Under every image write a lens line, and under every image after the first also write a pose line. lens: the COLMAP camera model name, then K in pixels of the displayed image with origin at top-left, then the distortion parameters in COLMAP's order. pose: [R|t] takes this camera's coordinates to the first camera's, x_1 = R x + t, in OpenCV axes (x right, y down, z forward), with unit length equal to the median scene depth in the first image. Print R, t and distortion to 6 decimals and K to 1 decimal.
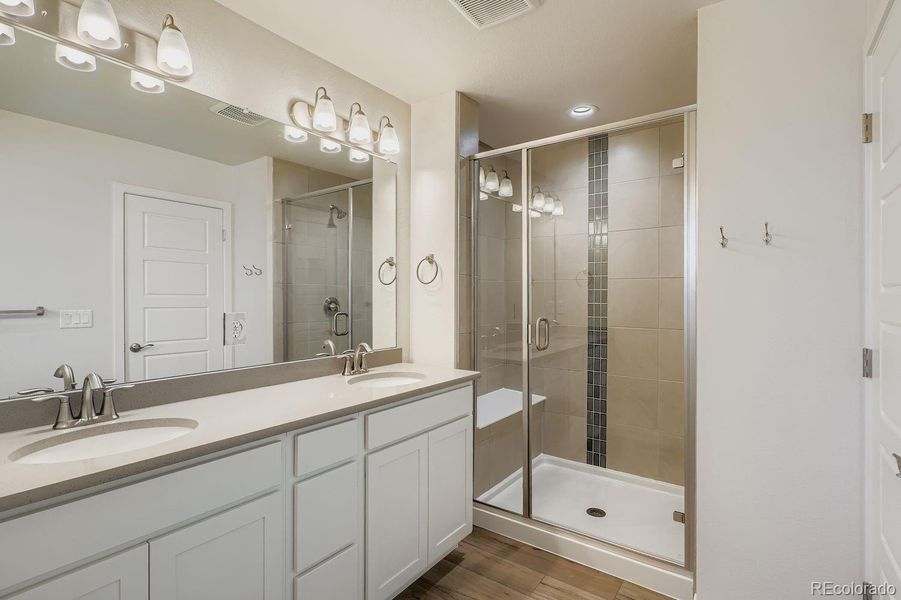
lens RADIAL K [[438.2, 0, 452.5], [0, 438.2, 297.3], [0, 0, 1]] dist [0.000525, 0.000255]
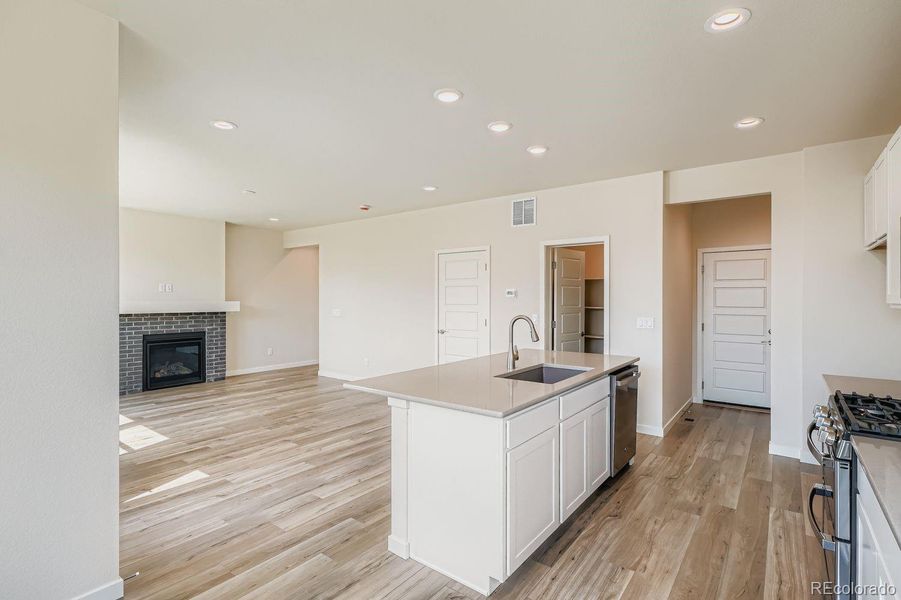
lens RADIAL K [[434.3, 0, 450.5], [0, 434.3, 300.0], [0, 0, 1]] dist [-0.000520, 0.000121]
pose [[-0.028881, 0.003225, -0.999578, 1.228200], [-0.006730, 0.999971, 0.003421, -0.034311], [0.999560, 0.006826, -0.028859, 1.088850]]
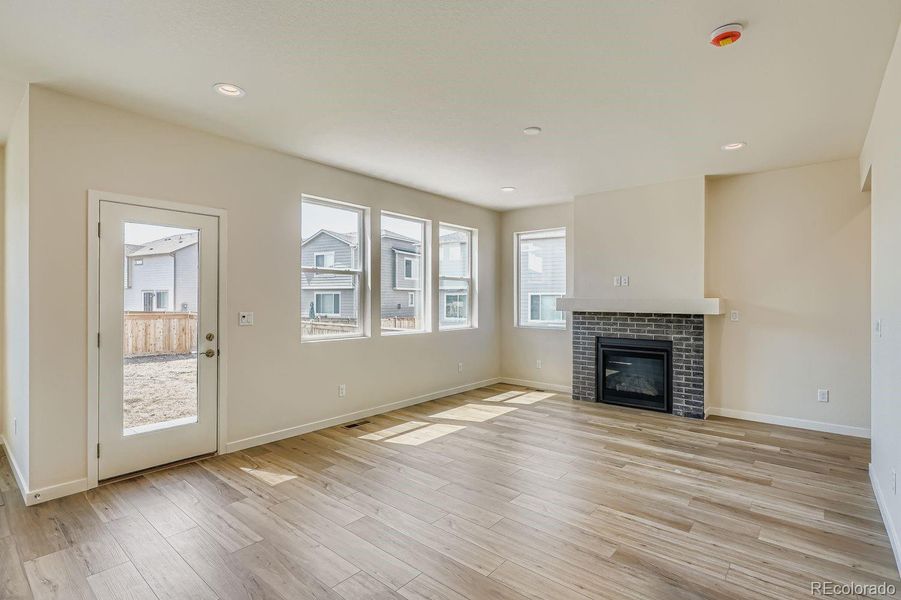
lens RADIAL K [[432.0, 0, 450.5], [0, 432.0, 300.0], [0, 0, 1]] dist [0.001874, 0.000553]
pose [[-0.996765, -0.004476, 0.080250, -0.315834], [-0.003922, 0.999967, 0.007058, -0.012245], [-0.080279, 0.006720, -0.996750, 1.383137]]
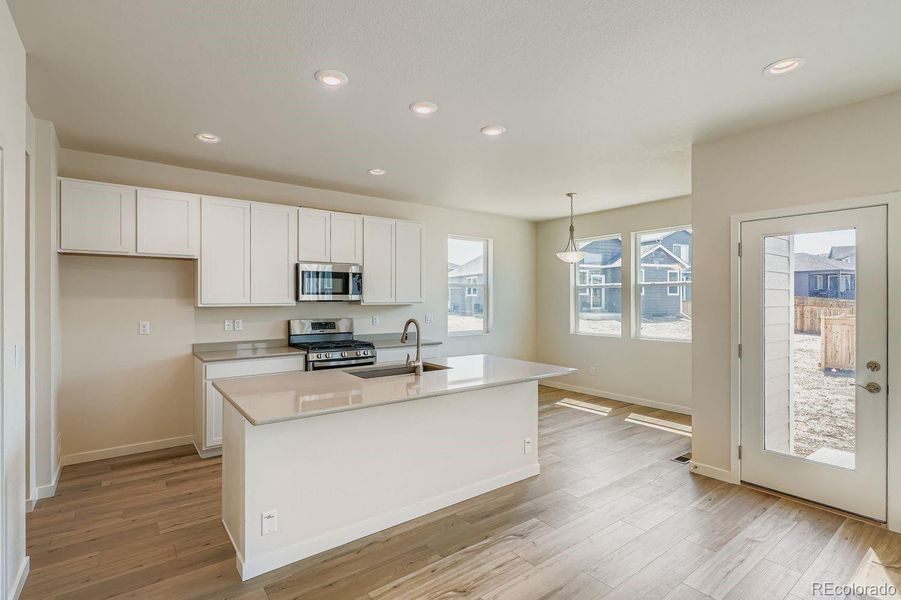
lens RADIAL K [[434.3, 0, 450.5], [0, 434.3, 300.0], [0, 0, 1]] dist [-0.000520, 0.000121]
pose [[0.290444, -0.002897, 0.956888, -0.667718], [0.004477, 0.999989, 0.001668, -0.041186], [-0.956882, 0.003799, 0.290453, 0.855330]]
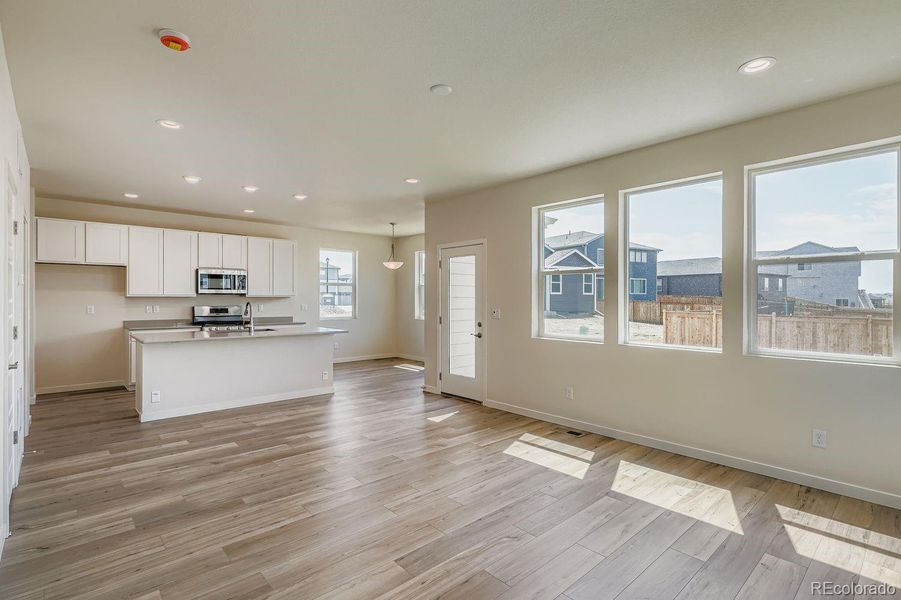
lens RADIAL K [[434.3, 0, 450.5], [0, 434.3, 300.0], [0, 0, 1]] dist [-0.000520, 0.000121]
pose [[0.210563, -0.002897, 0.977576, -1.313608], [0.003122, 0.999993, 0.002291, -0.006162], [-0.977575, 0.002570, 0.210571, 0.046018]]
